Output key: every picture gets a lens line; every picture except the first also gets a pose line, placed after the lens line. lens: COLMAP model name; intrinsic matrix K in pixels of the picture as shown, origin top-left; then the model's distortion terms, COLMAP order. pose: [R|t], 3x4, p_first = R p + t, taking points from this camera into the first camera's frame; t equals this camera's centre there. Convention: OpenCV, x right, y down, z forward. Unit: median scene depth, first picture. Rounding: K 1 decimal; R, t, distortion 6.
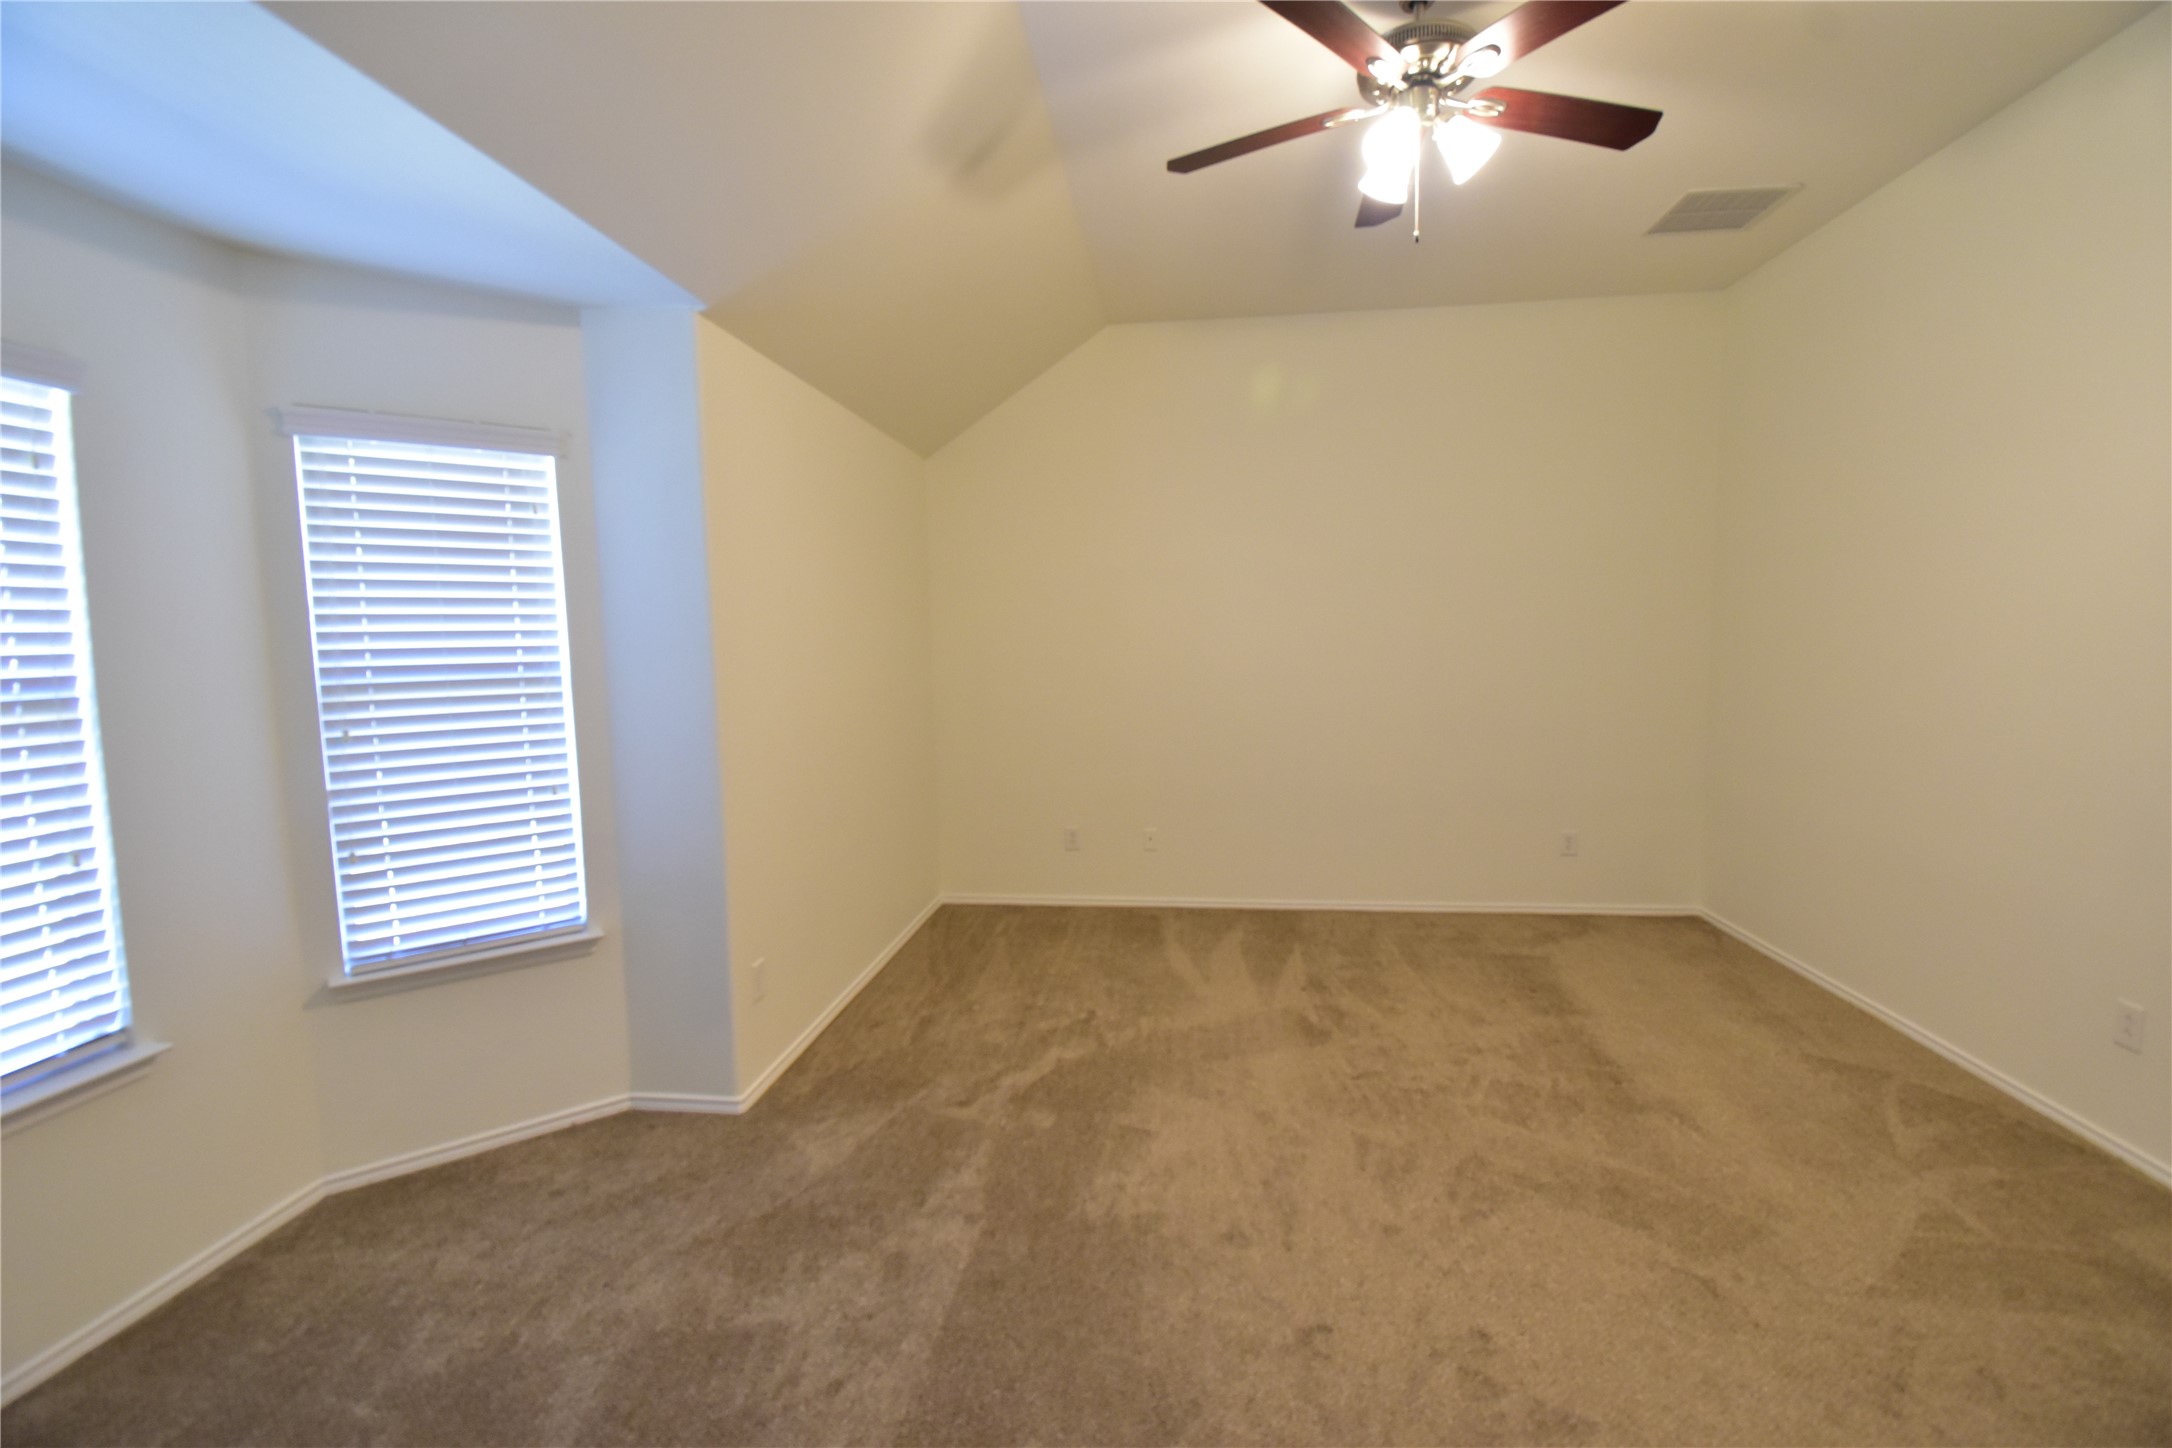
lens RADIAL K [[956.9, 0, 1086.0], [0, 956.9, 723.5], [0, 0, 1]] dist [0.013730, -0.022046]
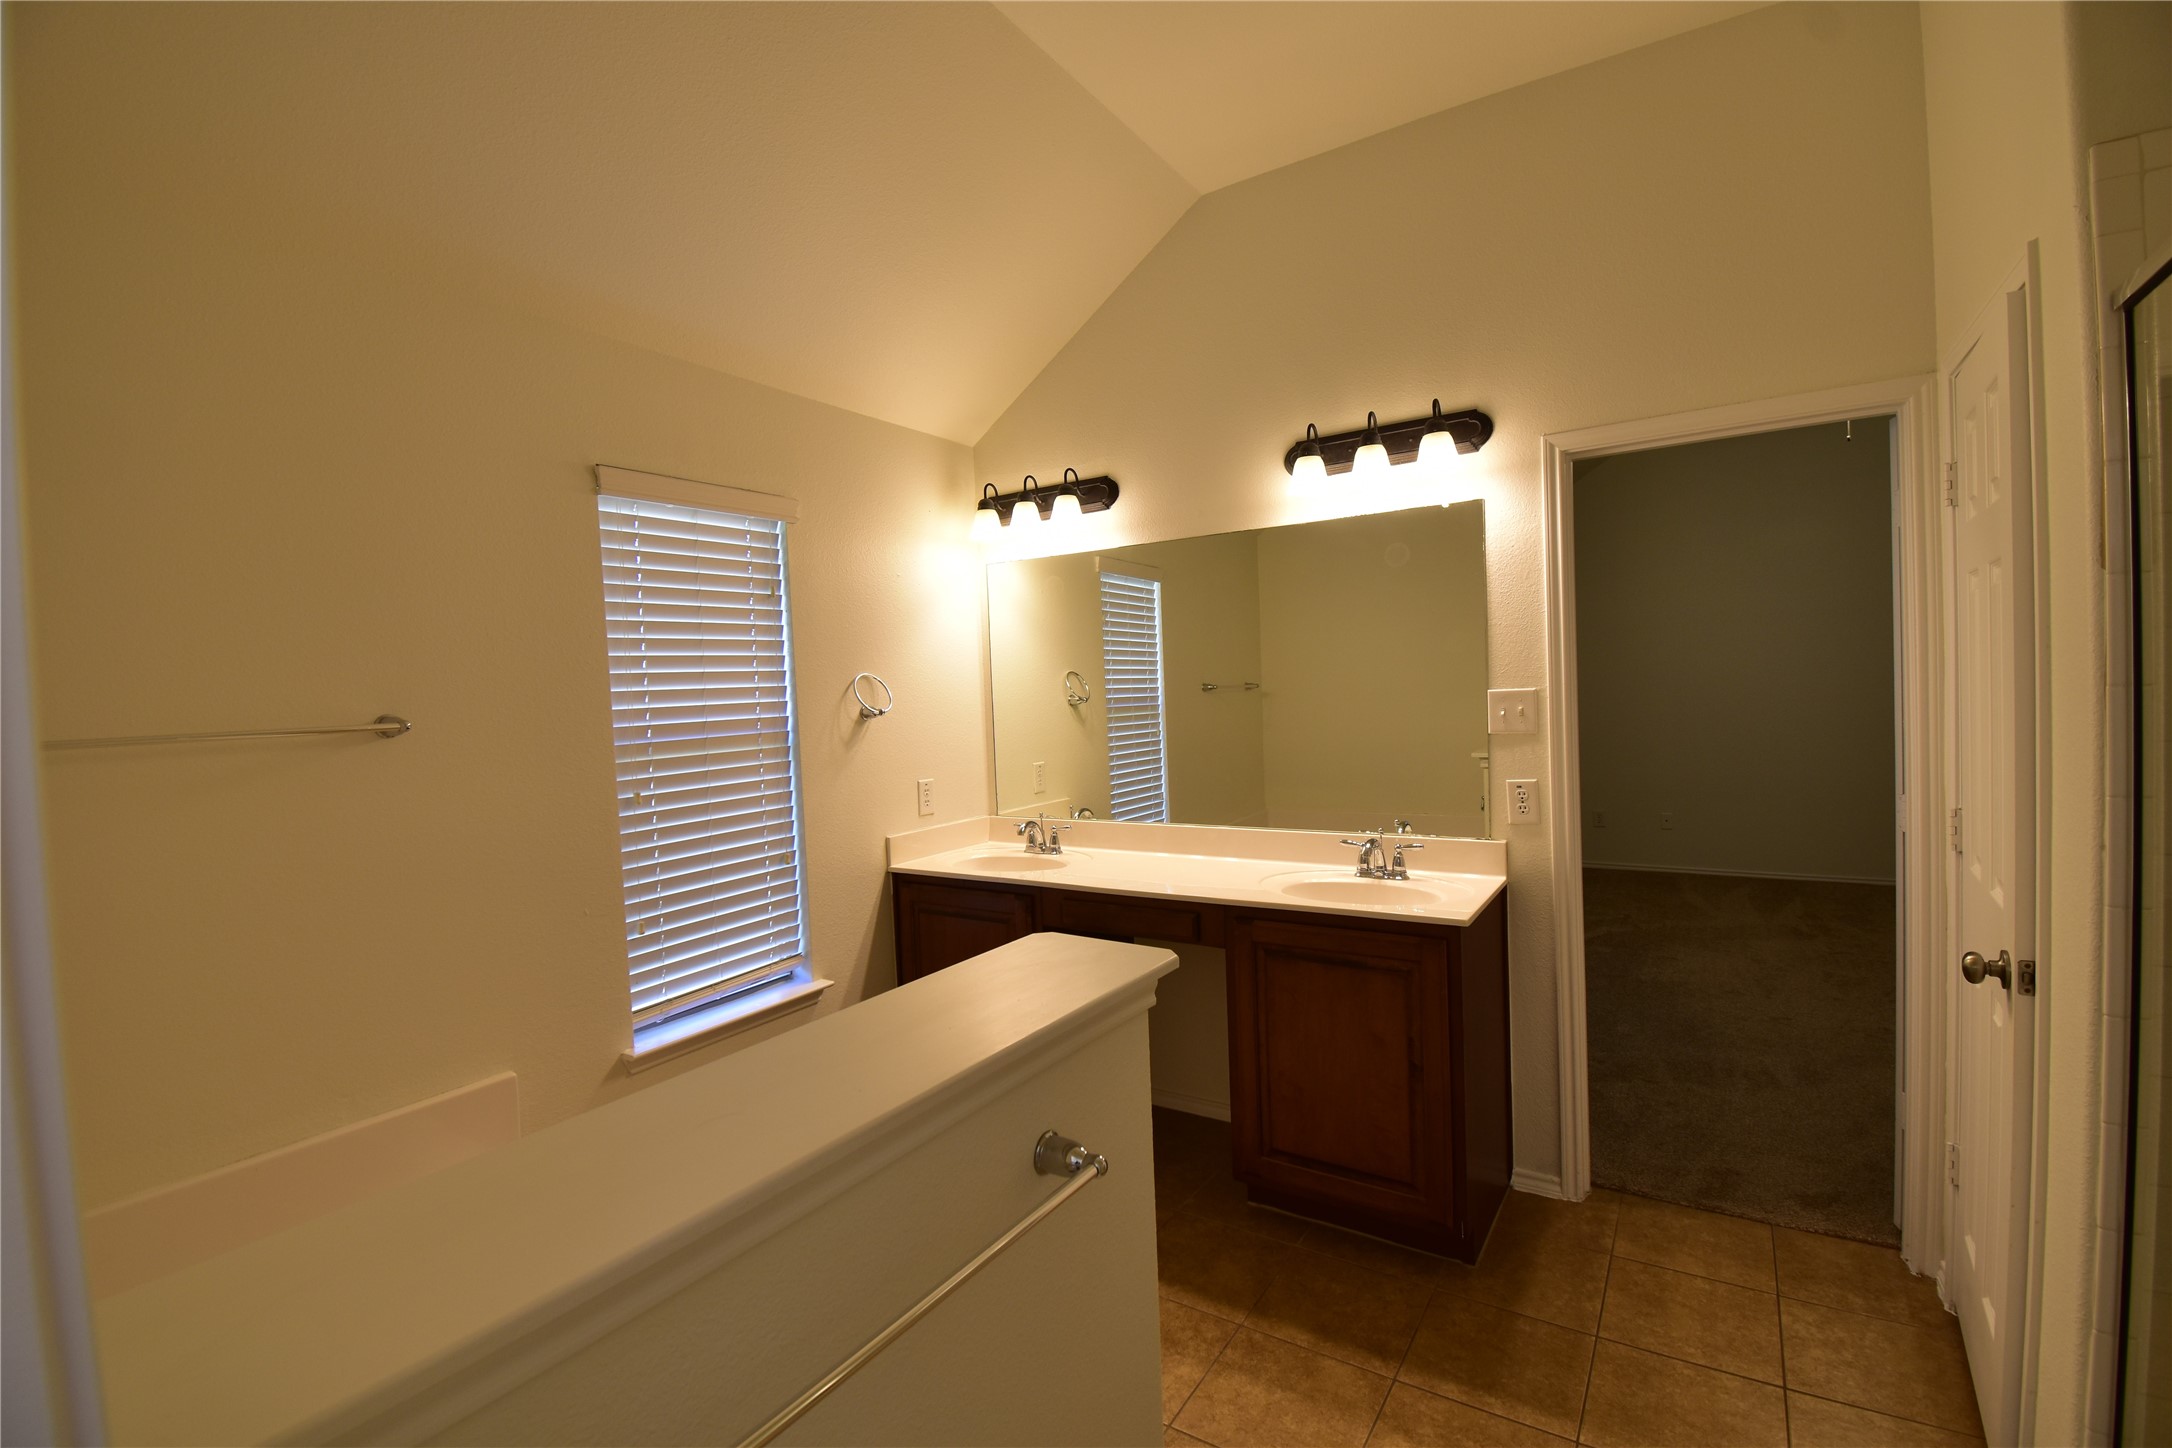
lens RADIAL K [[956.9, 0, 1082.3], [0, 956.9, 710.8], [0, 0, 1]] dist [0.013730, -0.022046]
pose [[0.895177, -0.010959, -0.445577, -0.092482], [-0.013276, 0.998599, -0.051233, 0.070936], [0.445514, 0.051778, 0.893777, -0.811496]]
